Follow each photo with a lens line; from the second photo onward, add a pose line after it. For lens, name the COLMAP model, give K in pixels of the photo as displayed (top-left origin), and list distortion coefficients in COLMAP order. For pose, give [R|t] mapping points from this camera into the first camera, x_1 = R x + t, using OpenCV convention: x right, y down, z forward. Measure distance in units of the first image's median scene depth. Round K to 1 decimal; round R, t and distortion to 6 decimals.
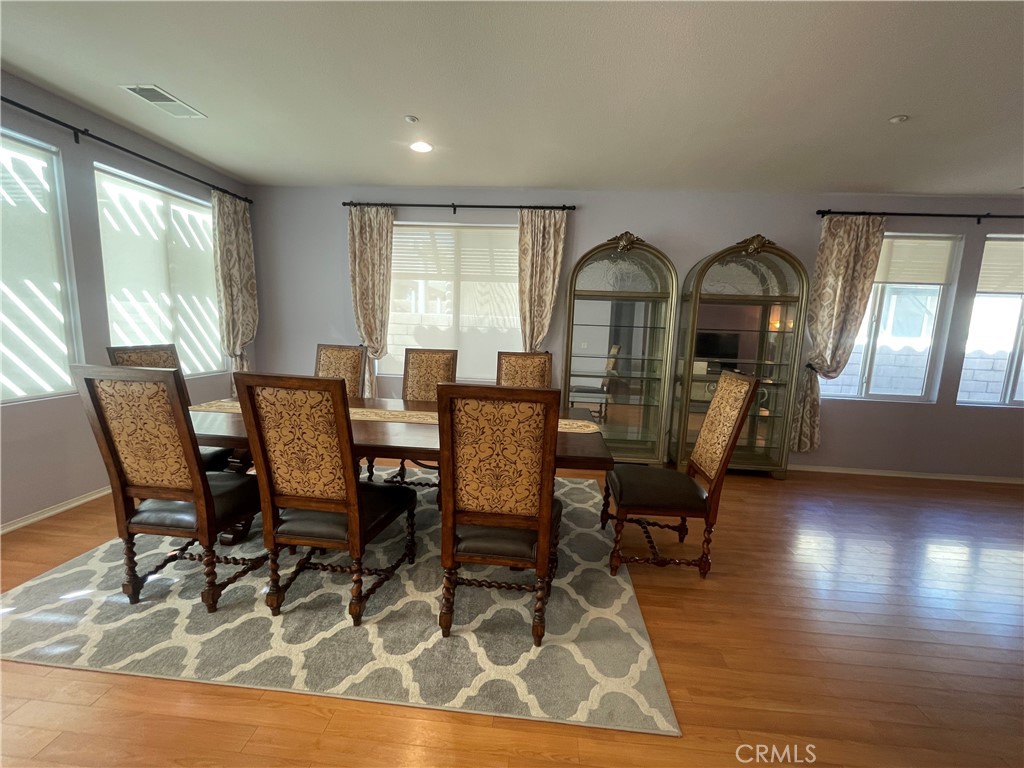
lens RADIAL K [[414.4, 0, 510.7], [0, 414.4, 384.1], [0, 0, 1]] dist [-0.001880, -0.000419]
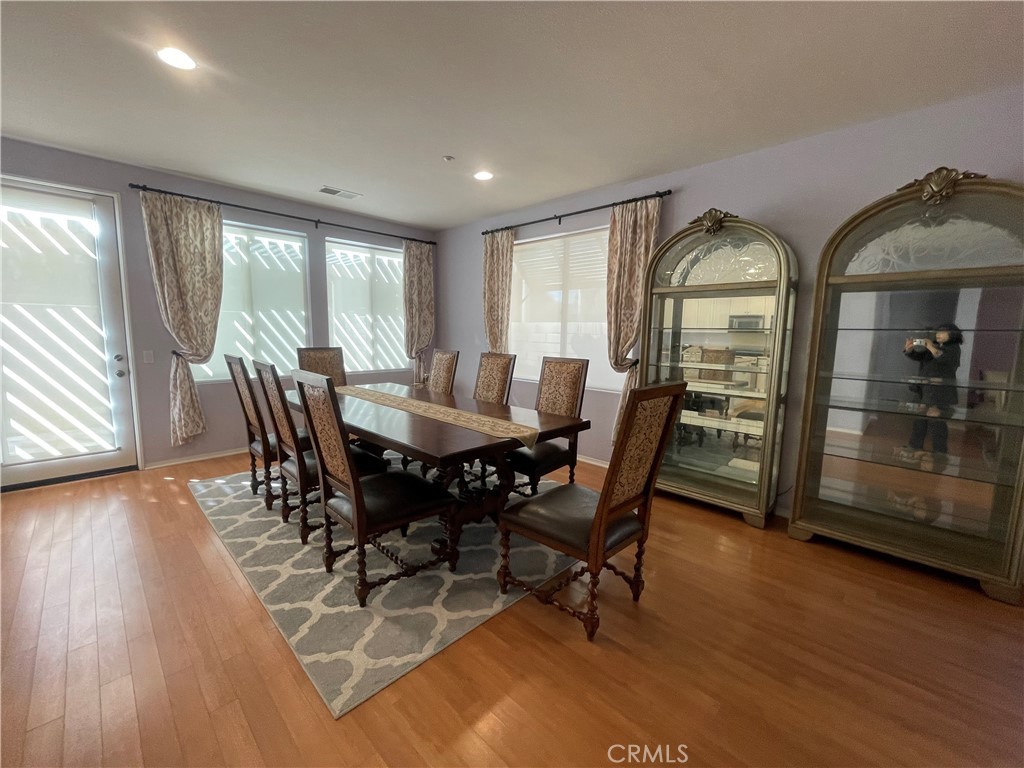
lens RADIAL K [[414.4, 0, 511.0], [0, 414.4, 384.5], [0, 0, 1]] dist [-0.001880, -0.000419]
pose [[0.770922, 0.058606, -0.634227, 0.497439], [-0.078496, 0.996909, -0.003295, -0.001389], [0.632074, 0.052324, 0.773140, 0.163344]]
